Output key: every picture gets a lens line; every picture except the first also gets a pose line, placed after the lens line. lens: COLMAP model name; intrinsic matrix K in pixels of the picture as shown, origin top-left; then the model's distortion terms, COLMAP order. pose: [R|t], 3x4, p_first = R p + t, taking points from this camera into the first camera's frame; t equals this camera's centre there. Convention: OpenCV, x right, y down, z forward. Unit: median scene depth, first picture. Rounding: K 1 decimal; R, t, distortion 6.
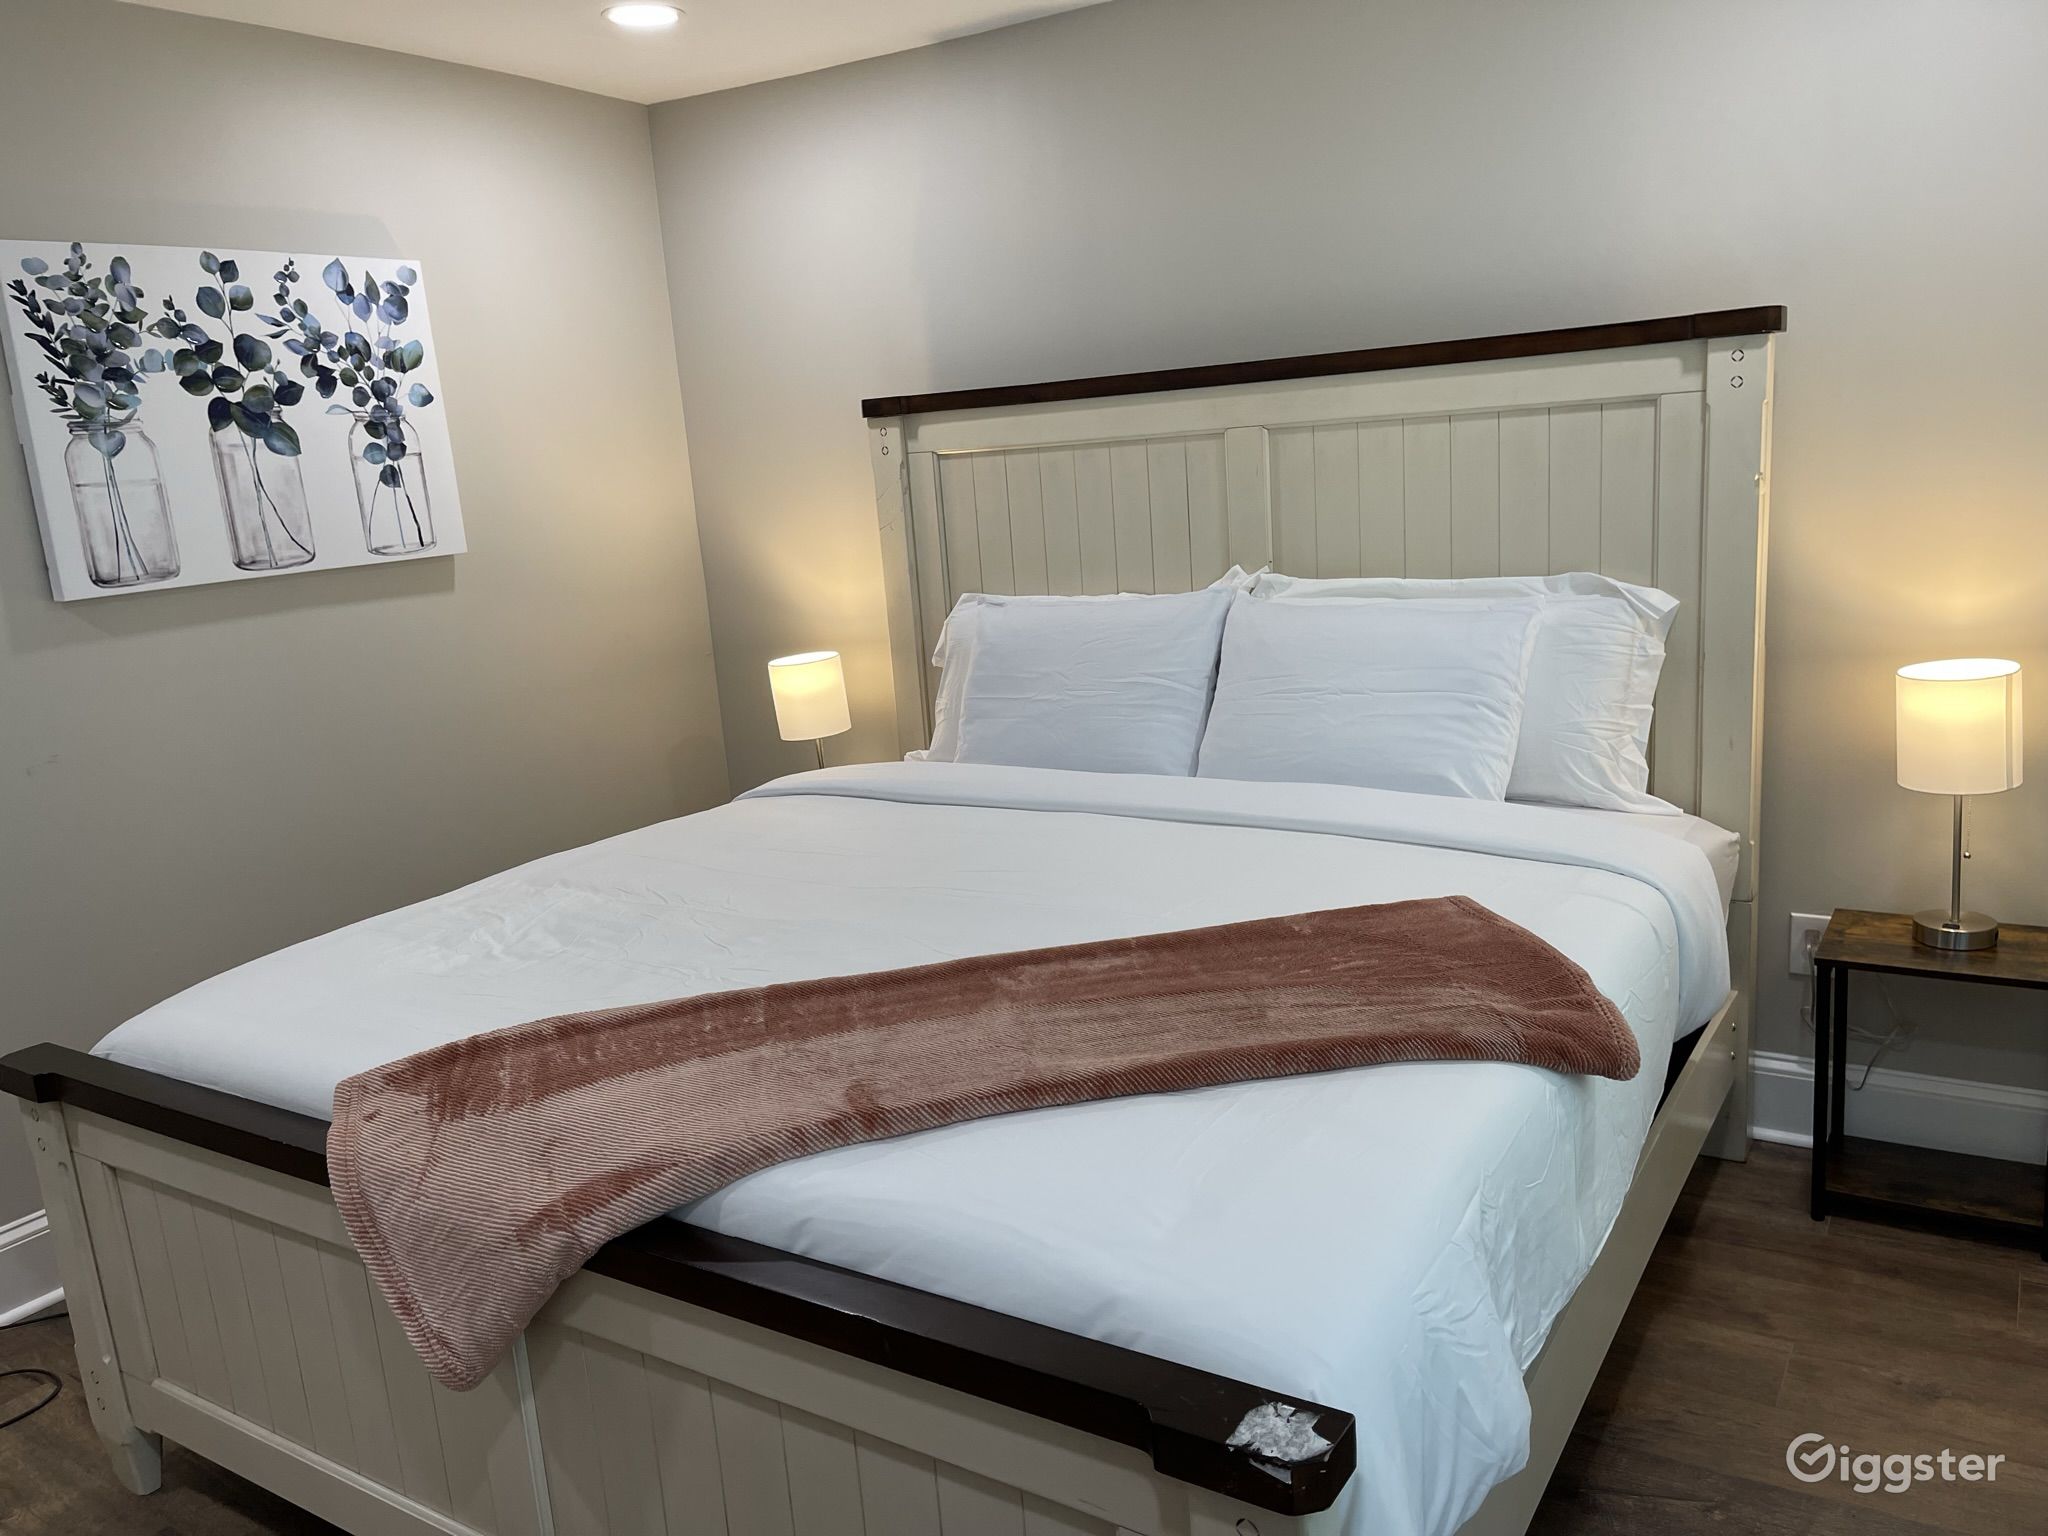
lens RADIAL K [[1533.8, 0, 1024.0], [0, 1533.8, 768.0], [0, 0, 1]] dist [0.088304, -0.087852]
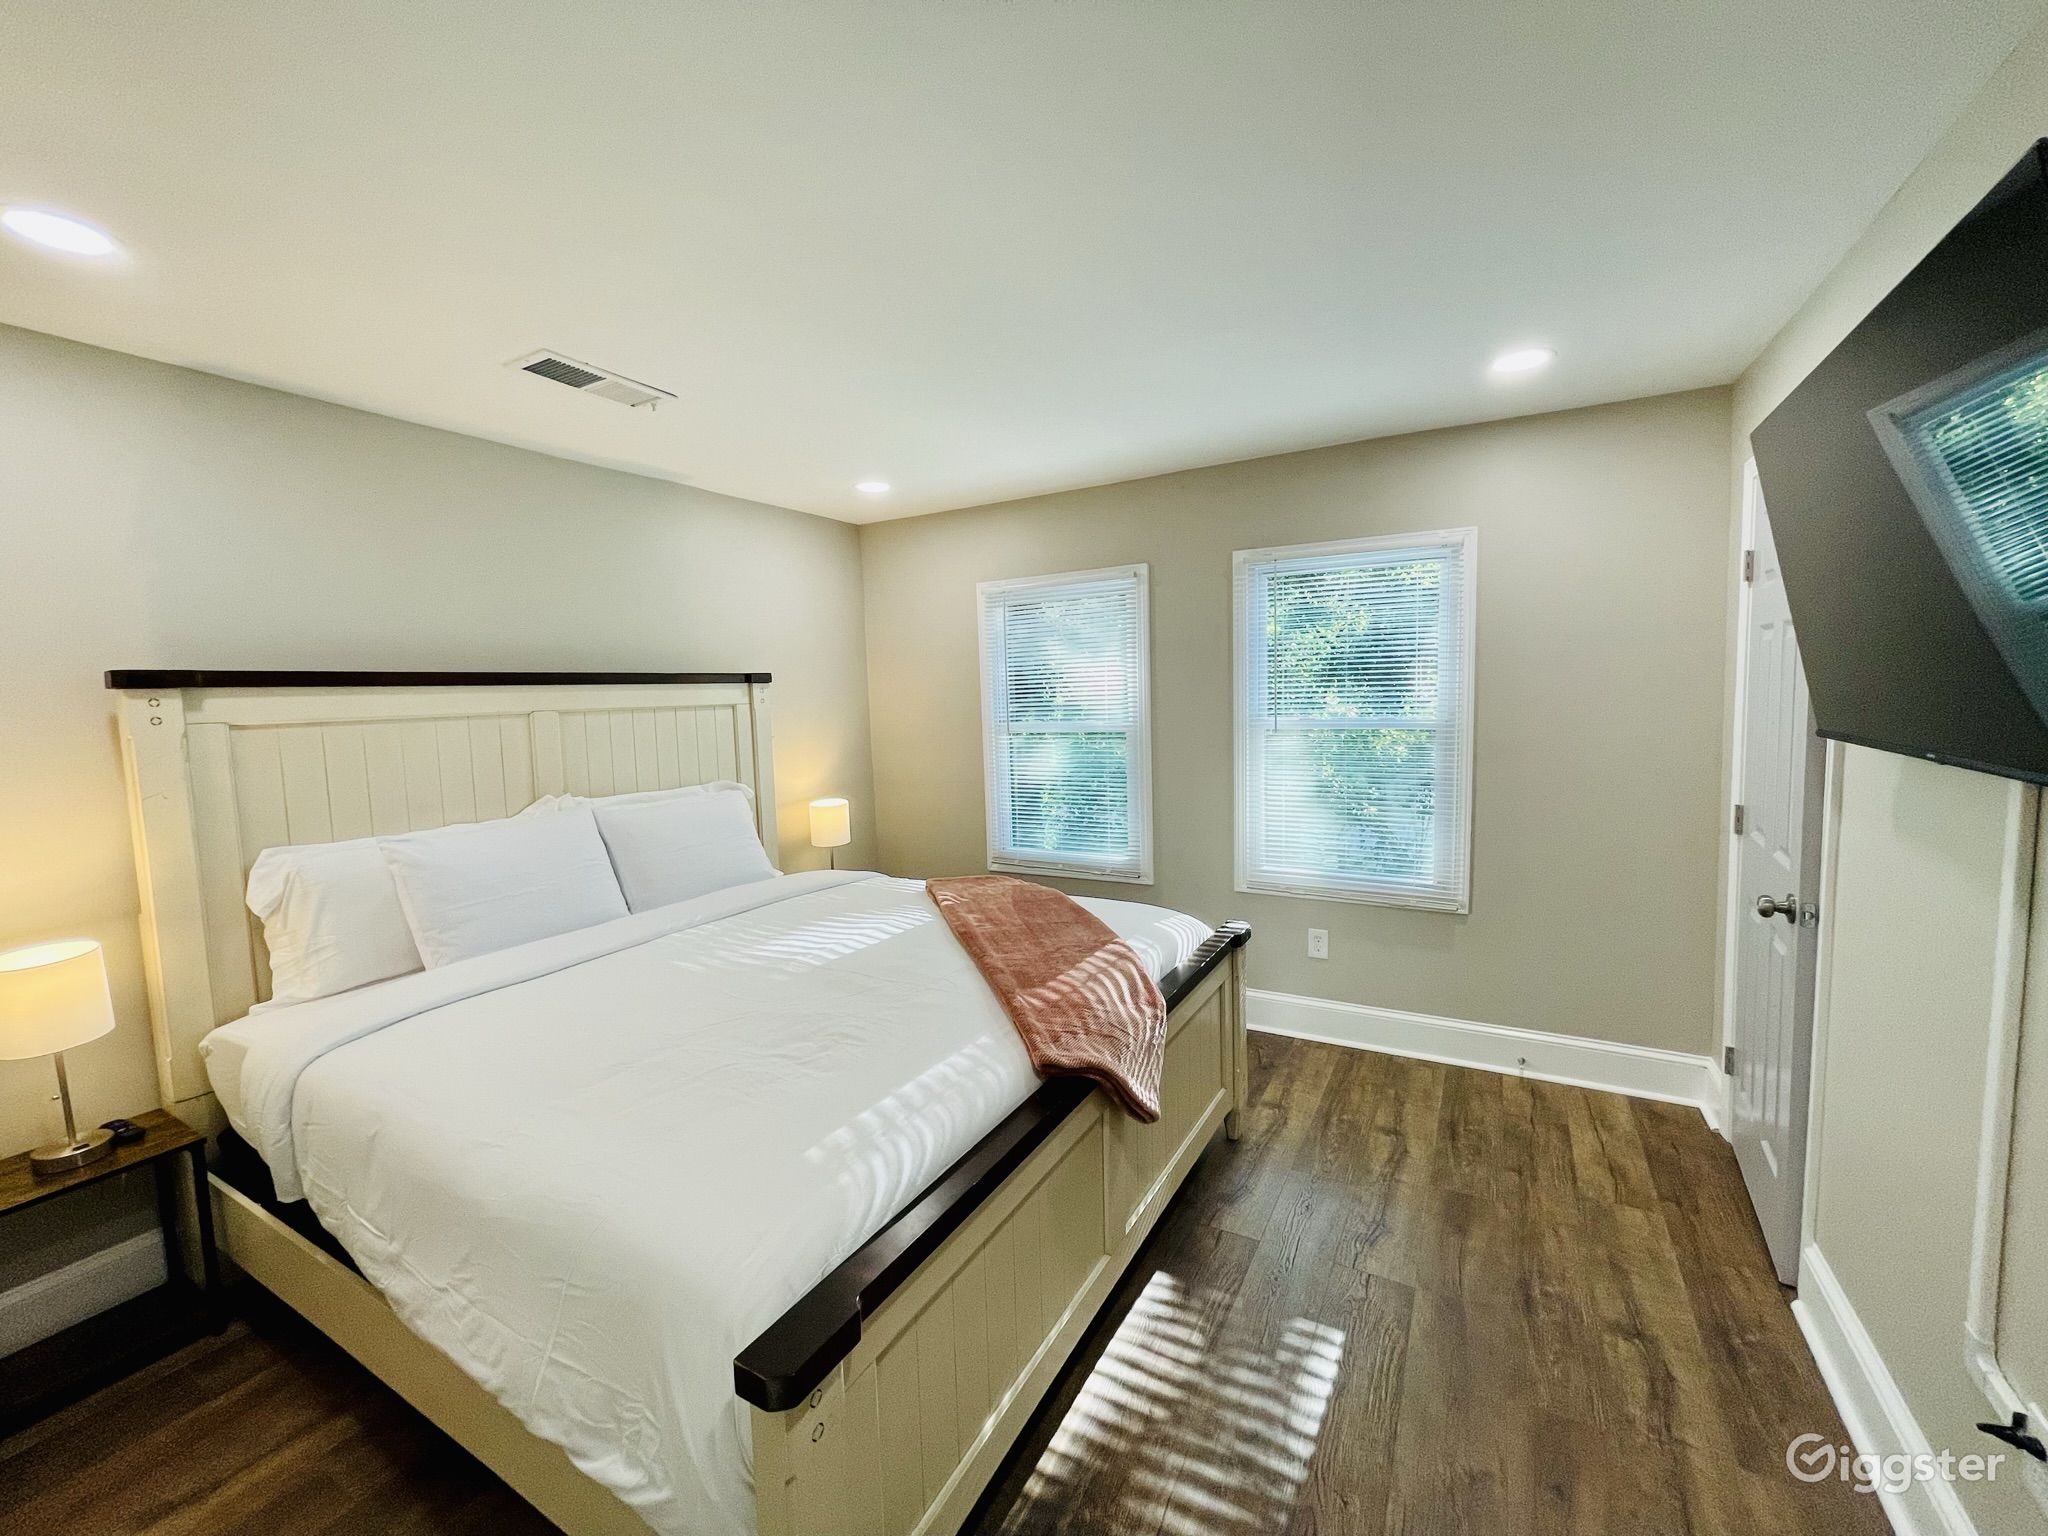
lens RADIAL K [[820.9, 0, 1023.2], [0, 820.9, 763.8], [0, 0, 1]] dist [0.002004, 0.000584]
pose [[-0.025229, -0.012707, 0.999601, -0.661213], [0.242556, 0.969962, 0.018453, -0.055535], [-0.969809, 0.242924, -0.021389, 0.494886]]
